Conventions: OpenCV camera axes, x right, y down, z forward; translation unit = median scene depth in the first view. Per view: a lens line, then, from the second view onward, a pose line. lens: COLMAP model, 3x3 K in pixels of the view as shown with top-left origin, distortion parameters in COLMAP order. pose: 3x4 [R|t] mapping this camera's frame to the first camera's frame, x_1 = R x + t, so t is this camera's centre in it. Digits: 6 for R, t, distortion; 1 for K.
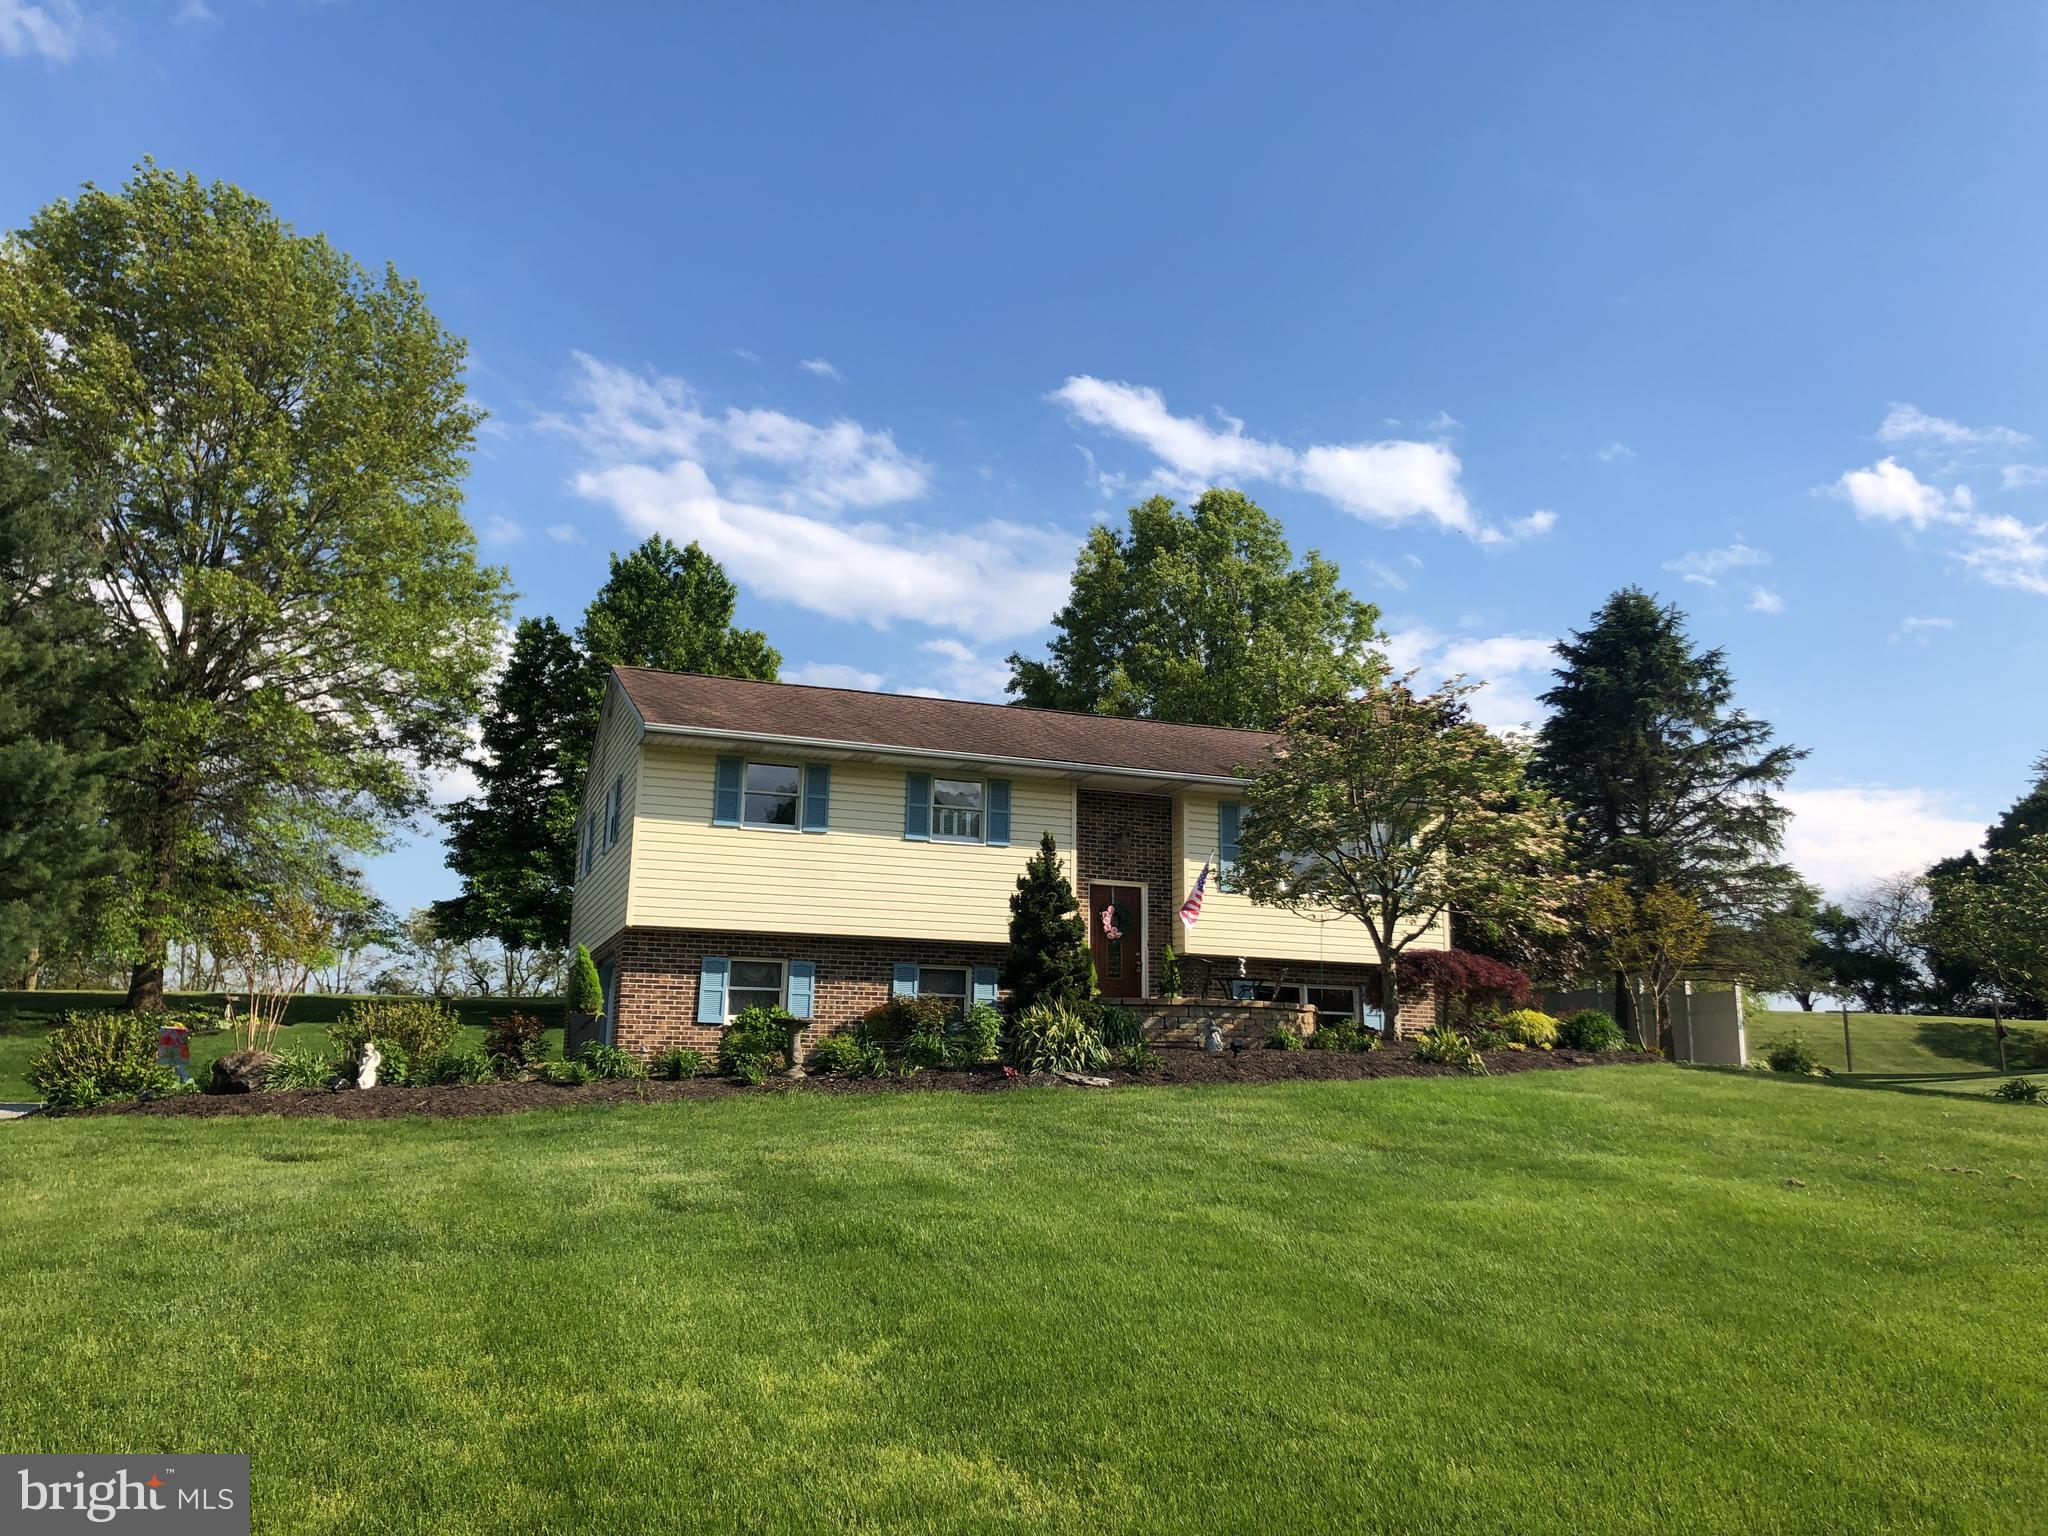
lens RADIAL K [[1687.4, 0, 1024.0], [0, 1687.4, 768.0], [0, 0, 1]] dist [0.038990, 0.000383]
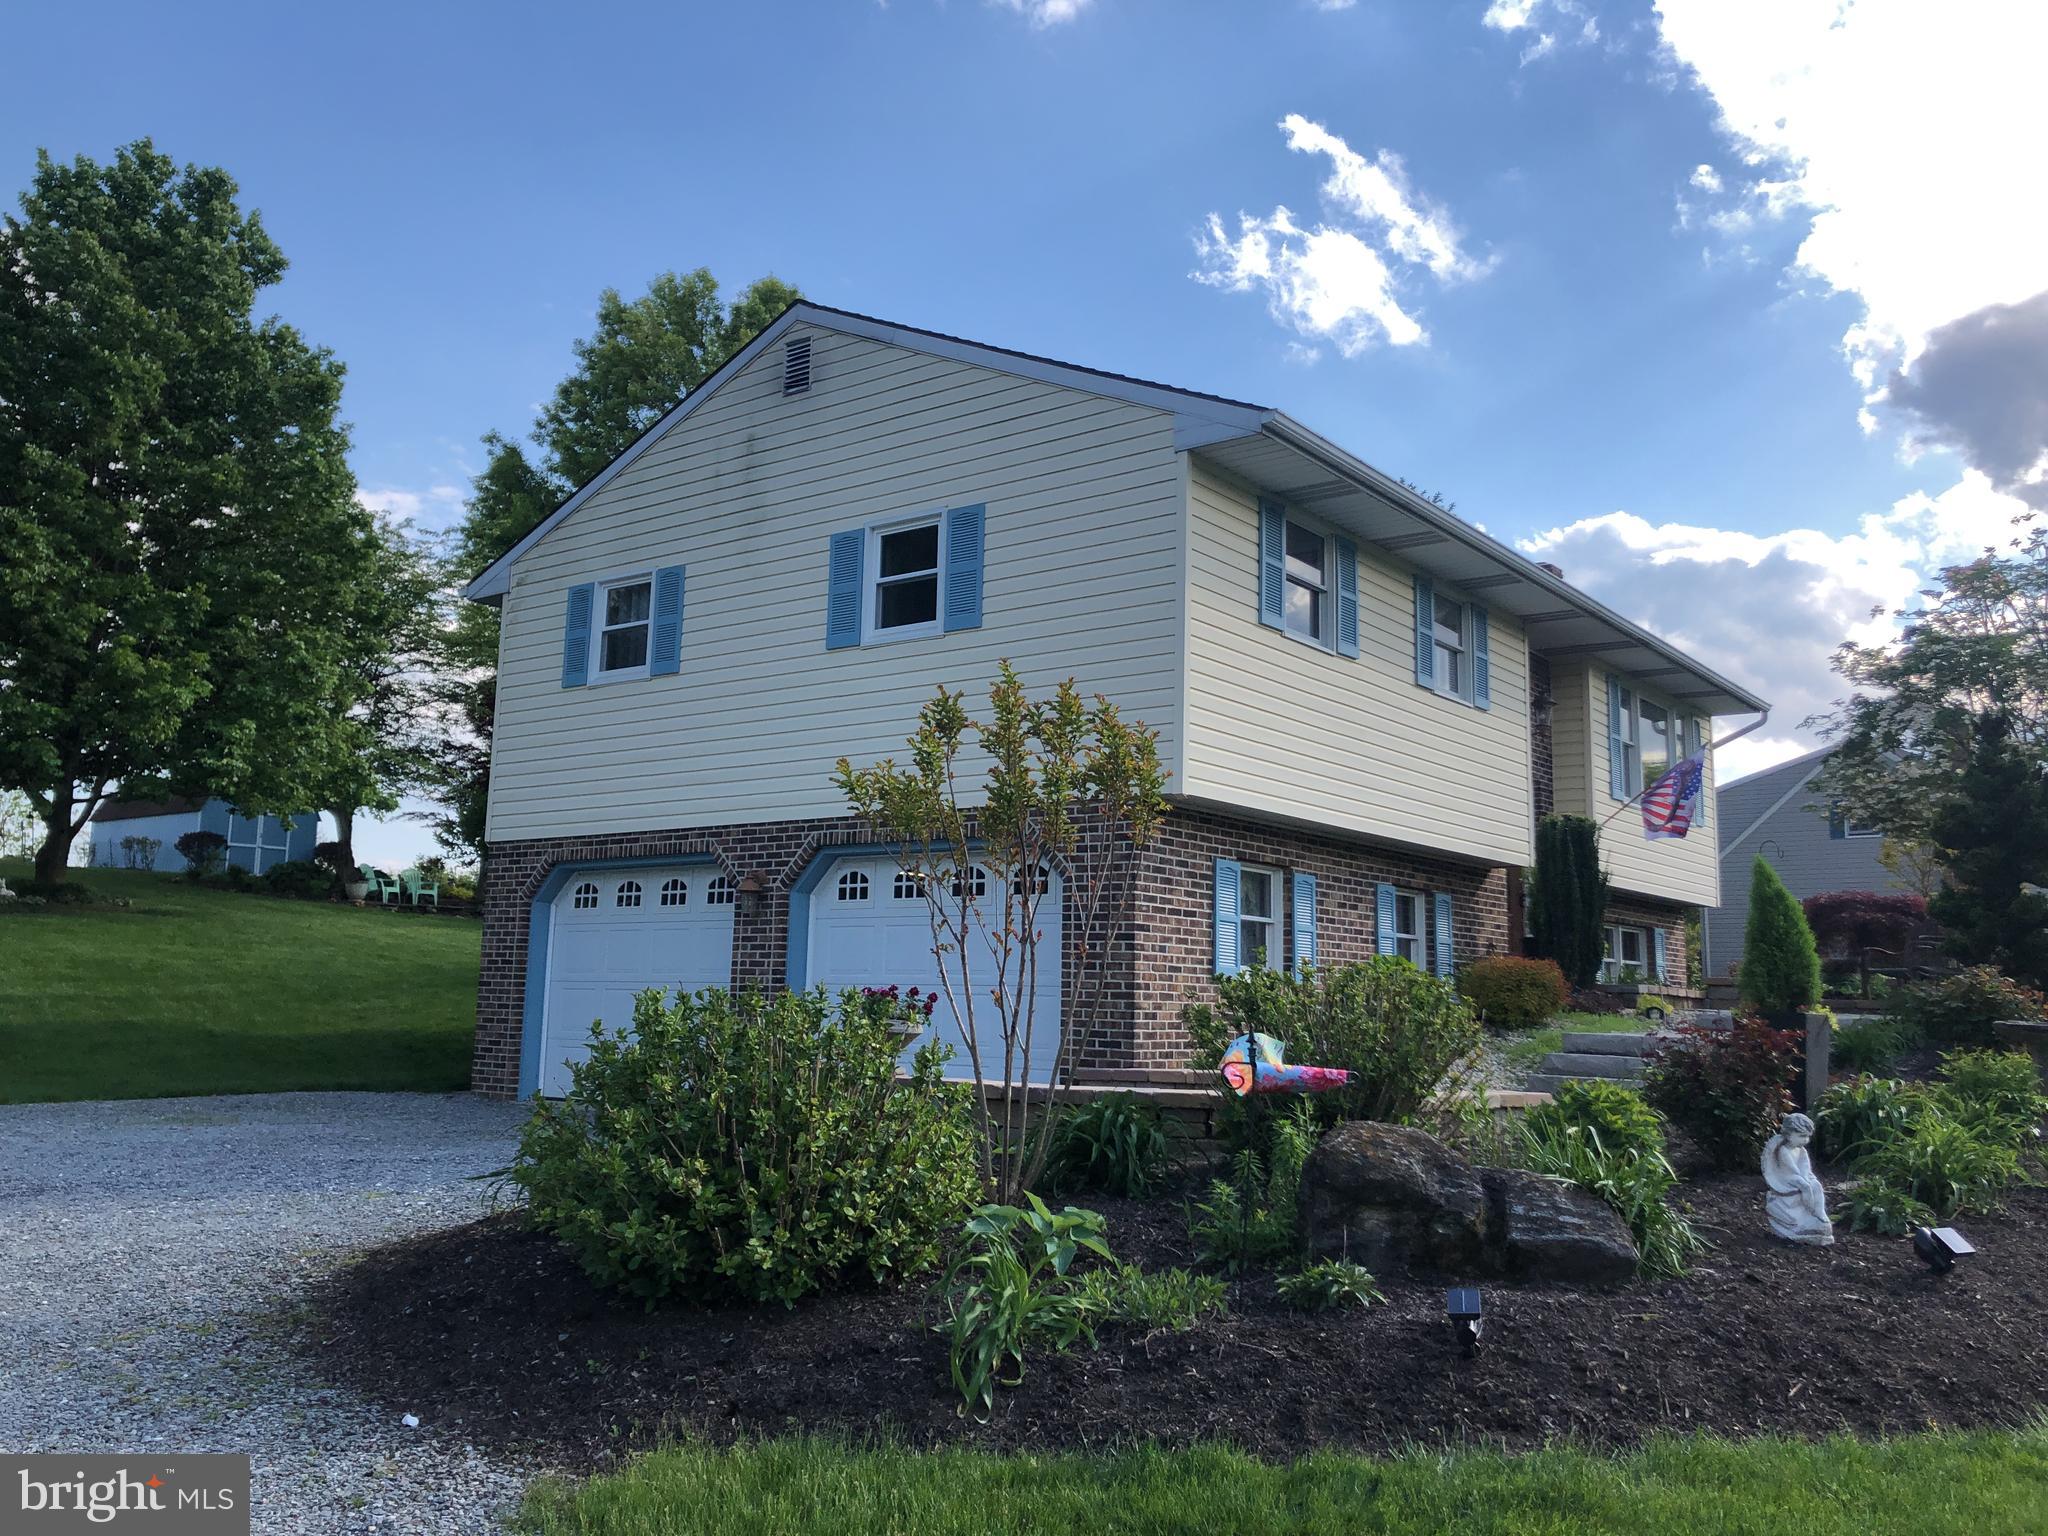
lens RADIAL K [[1687.4, 0, 1024.0], [0, 1687.4, 768.0], [0, 0, 1]] dist [0.038990, 0.000383]
pose [[0.868185, 0.087879, 0.488398, -0.499995], [-0.125364, 0.991112, 0.044515, 0.064401], [-0.480145, -0.099875, 0.871485, 0.543117]]
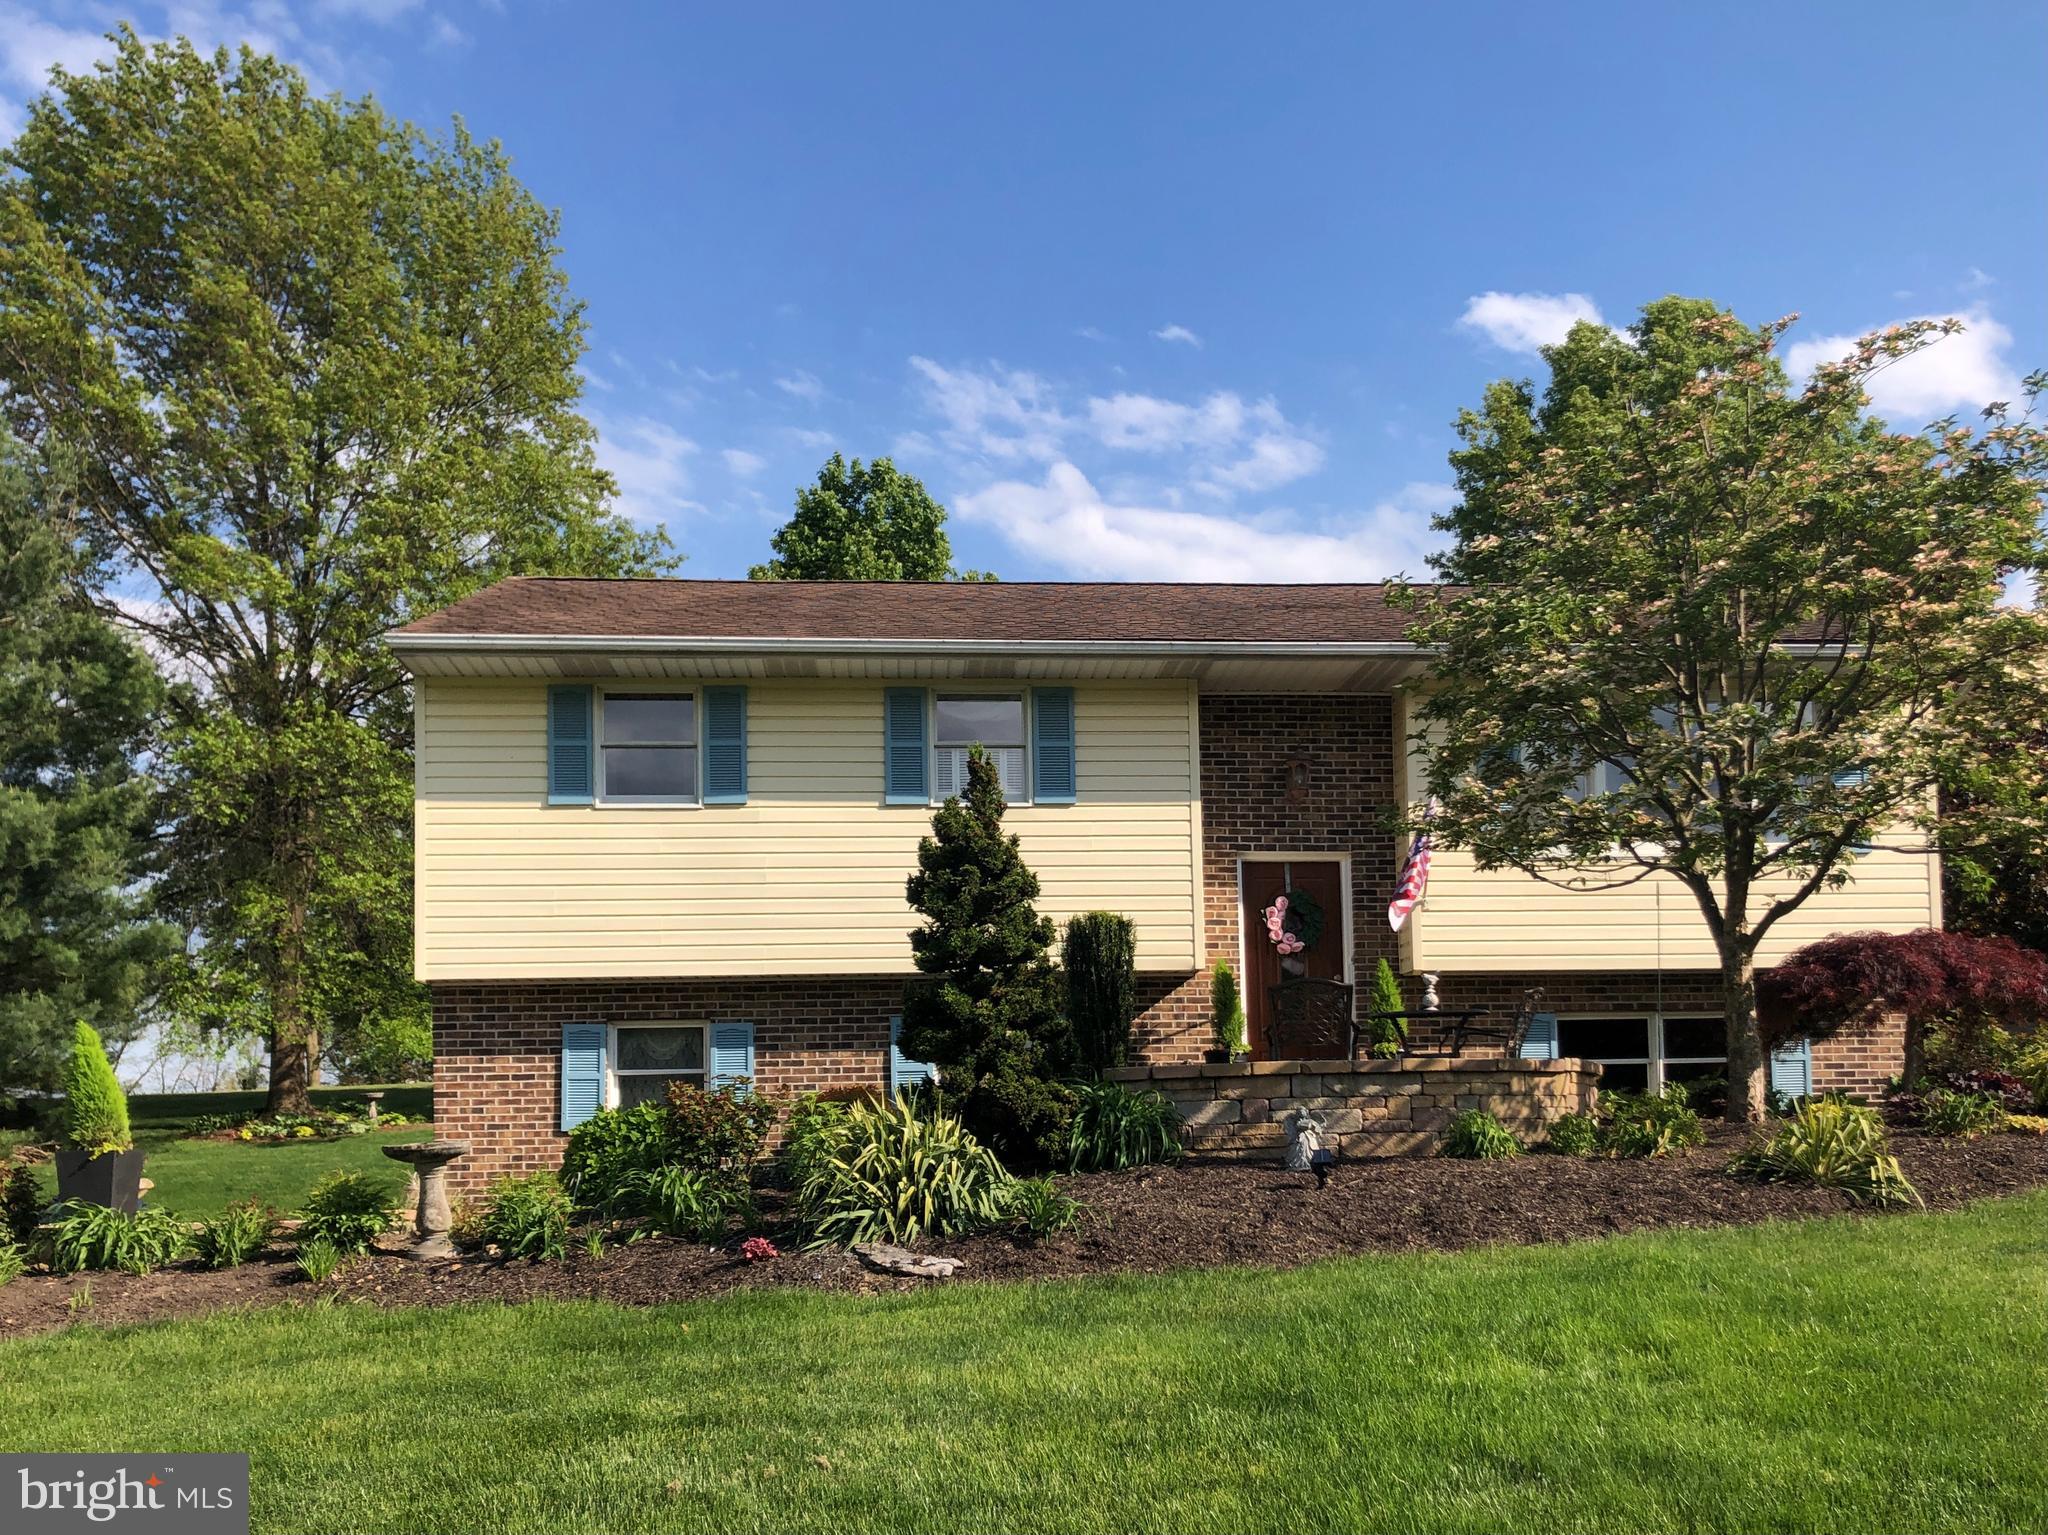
lens RADIAL K [[1768.4, 0, 1024.0], [0, 1768.4, 767.5], [0, 0, 1]] dist [0.040137, -0.007243]
pose [[0.958161, -0.092053, -0.271022, 0.146924], [0.086303, 0.995719, -0.033086, 0.053232], [0.272908, 0.008312, 0.962004, 0.414921]]
